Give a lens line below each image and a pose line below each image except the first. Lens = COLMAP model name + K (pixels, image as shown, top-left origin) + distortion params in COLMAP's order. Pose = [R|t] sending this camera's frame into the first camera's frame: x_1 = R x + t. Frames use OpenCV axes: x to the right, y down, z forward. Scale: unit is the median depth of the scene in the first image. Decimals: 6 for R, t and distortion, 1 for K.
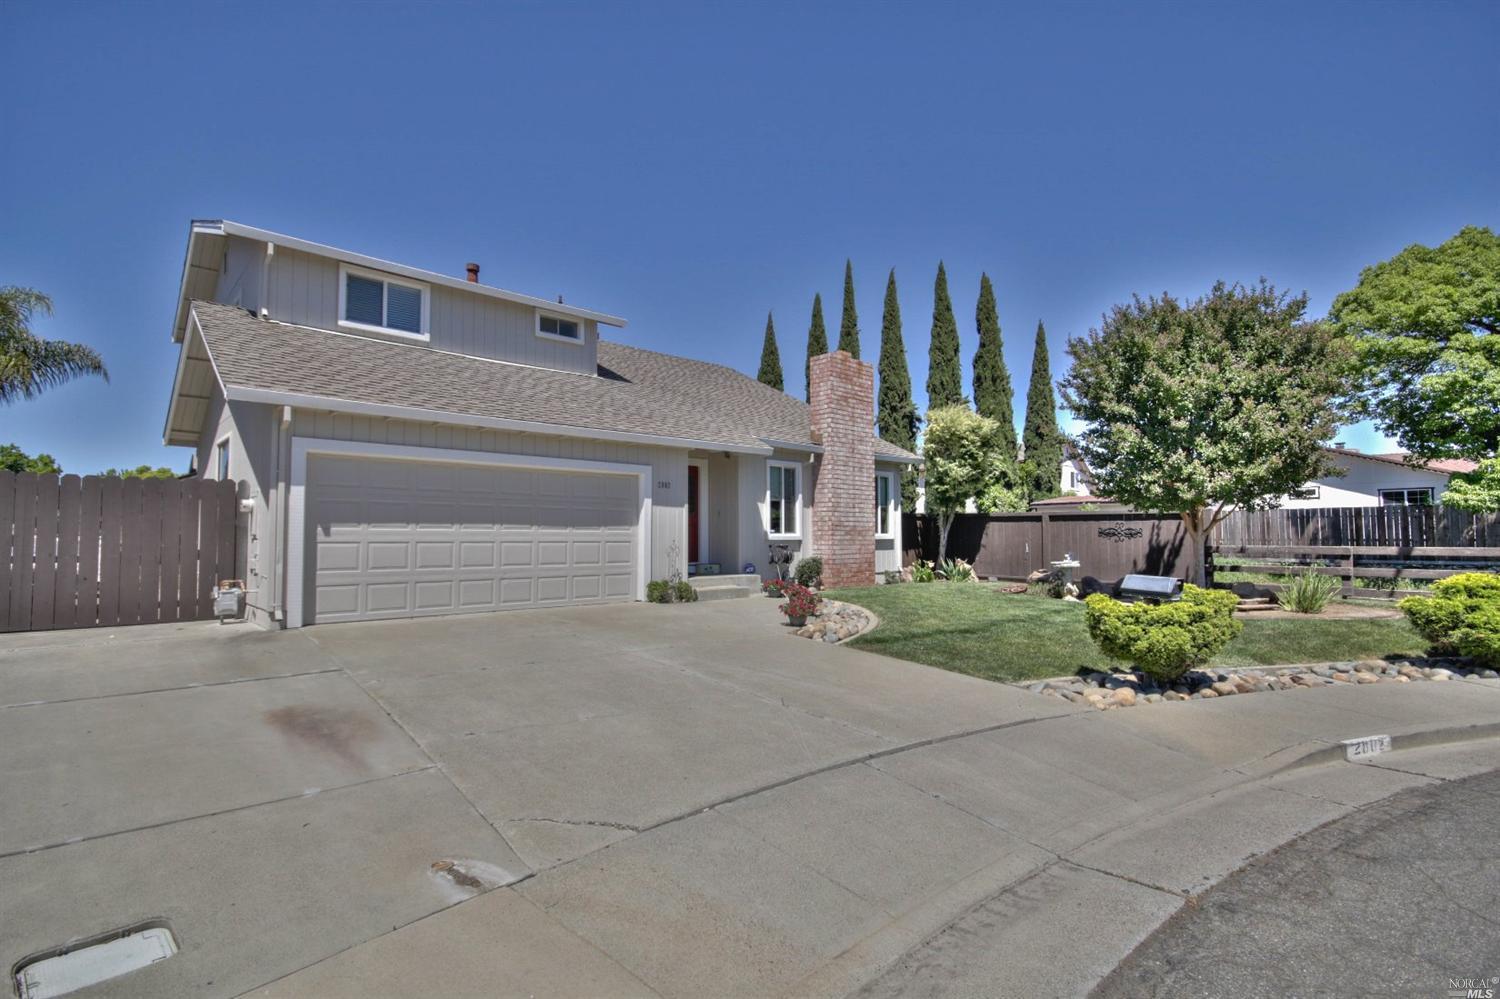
lens RADIAL K [[687.3, 0, 774.7], [0, 687.3, 508.3], [0, 0, 1]] dist [0.001723, -0.009071]
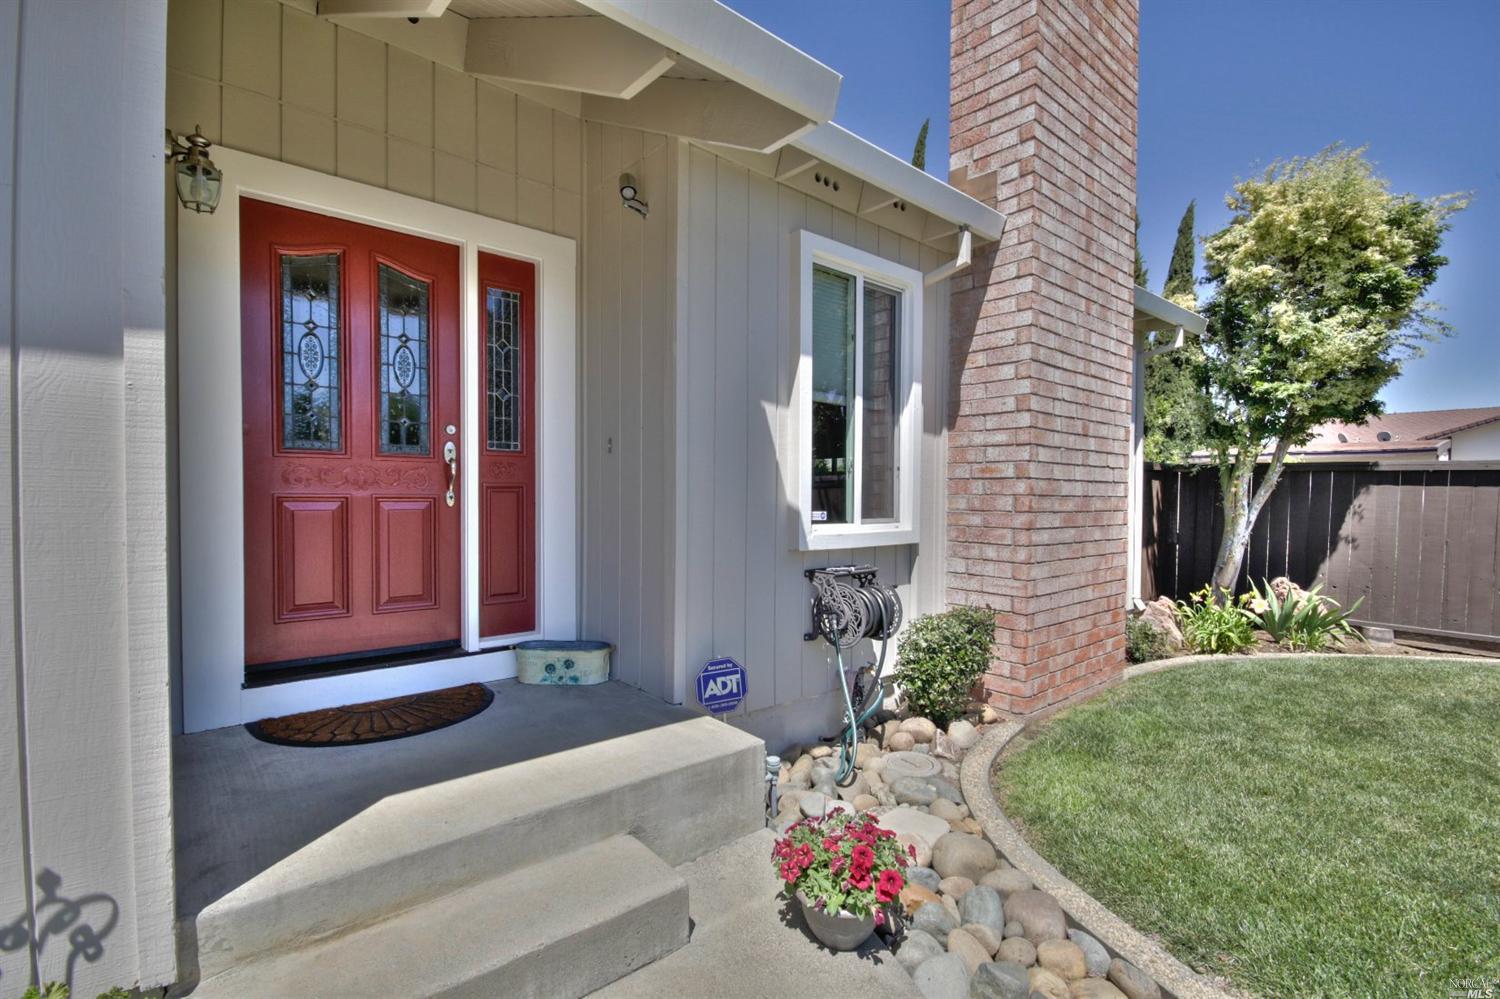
lens RADIAL K [[687.3, 0, 750.5], [0, 687.3, 508.9], [0, 0, 1]] dist [0.001723, -0.009071]
pose [[0.997134, 0.012017, -0.074698, -0.009606], [-0.007100, 0.997811, 0.065745, 0.013128], [0.075324, -0.065026, 0.995037, 0.727992]]
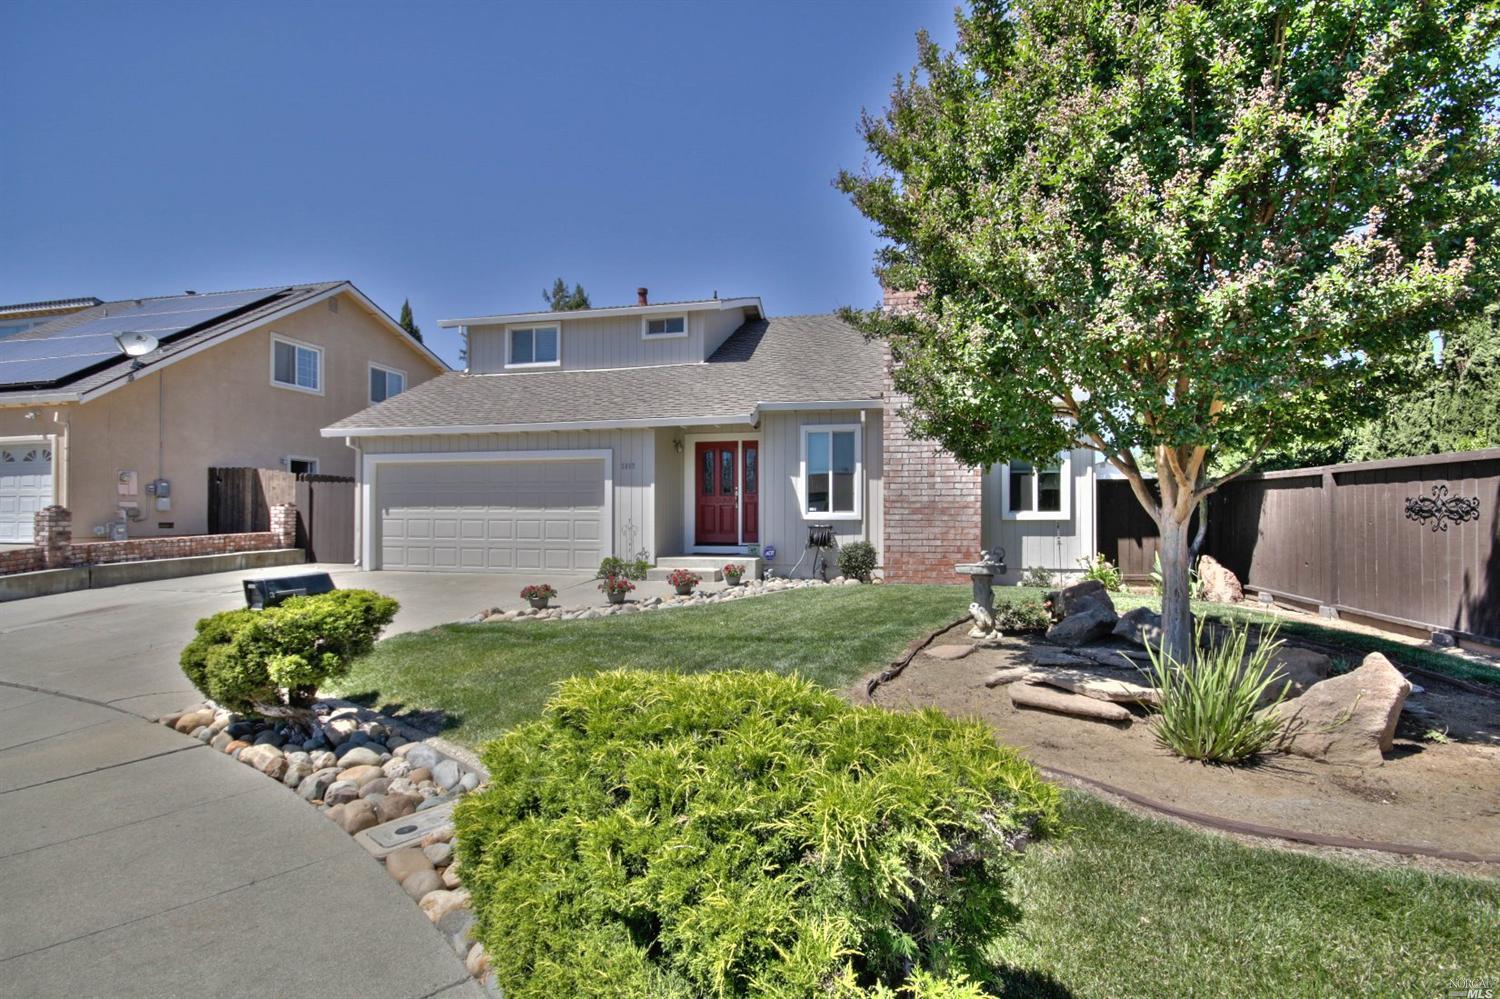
lens RADIAL K [[687.3, 0, 776.0], [0, 687.3, 522.8], [0, 0, 1]] dist [0.001723, -0.009071]
pose [[0.567698, 0.011833, -0.823152, 0.659875], [0.032930, 0.998770, 0.037069, 0.016531], [0.822578, -0.048151, 0.566610, 0.475200]]
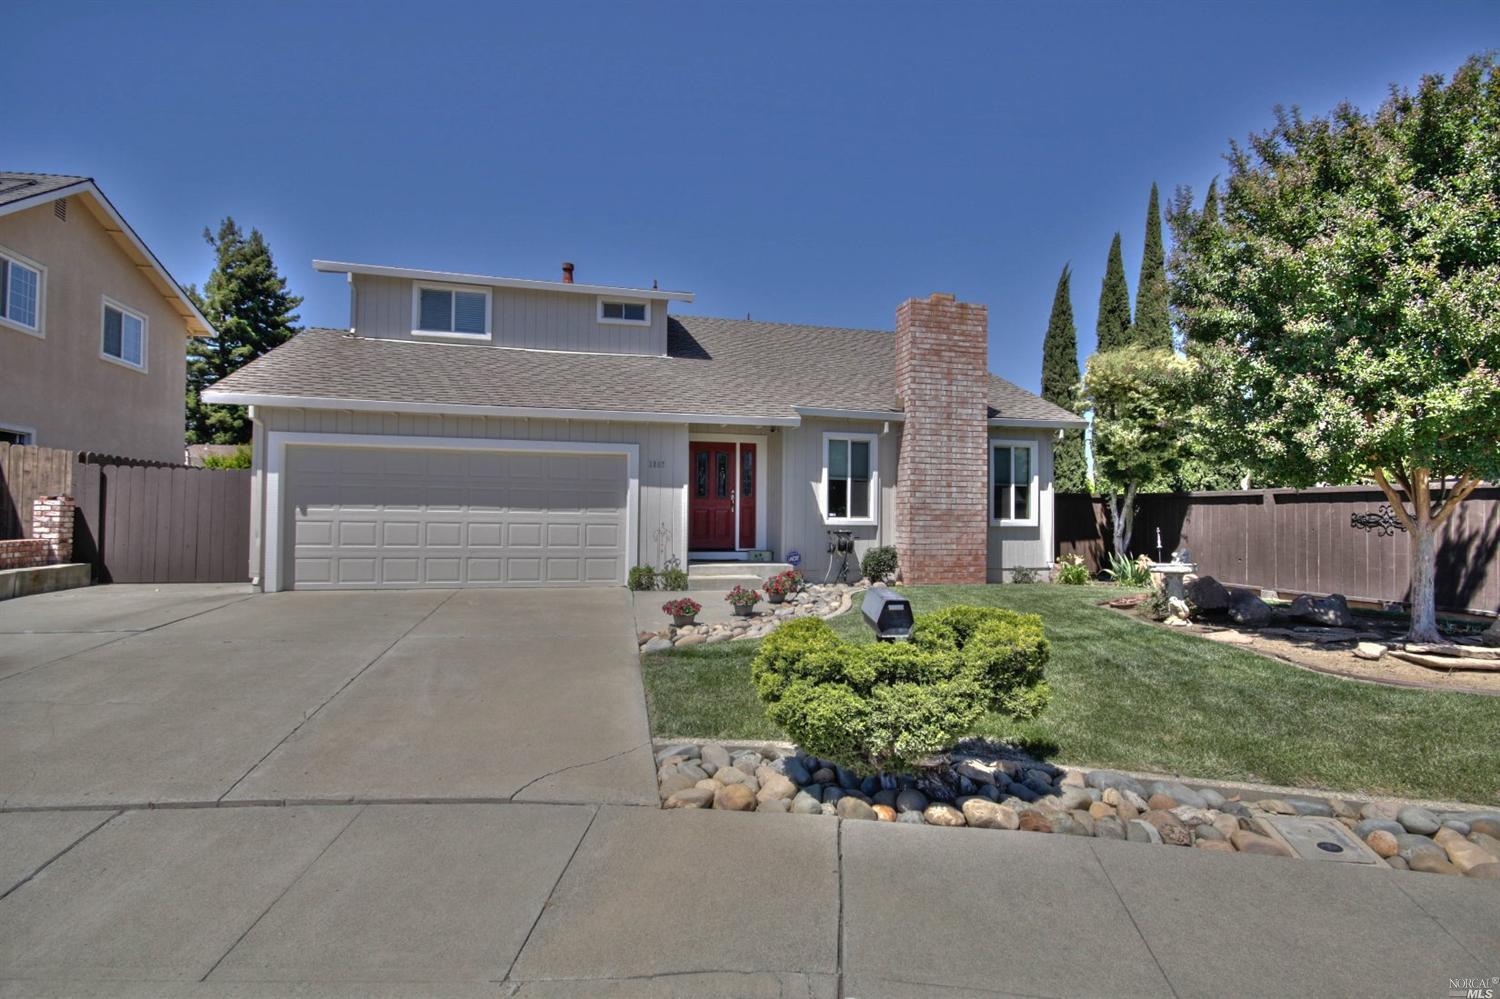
lens RADIAL K [[687.3, 0, 776.7], [0, 687.3, 506.3], [0, 0, 1]] dist [0.001723, -0.009071]
pose [[0.873551, -0.000840, -0.486732, 0.350059], [0.009262, 0.999846, 0.014898, 0.008711], [0.486645, -0.017522, 0.873424, 0.210906]]
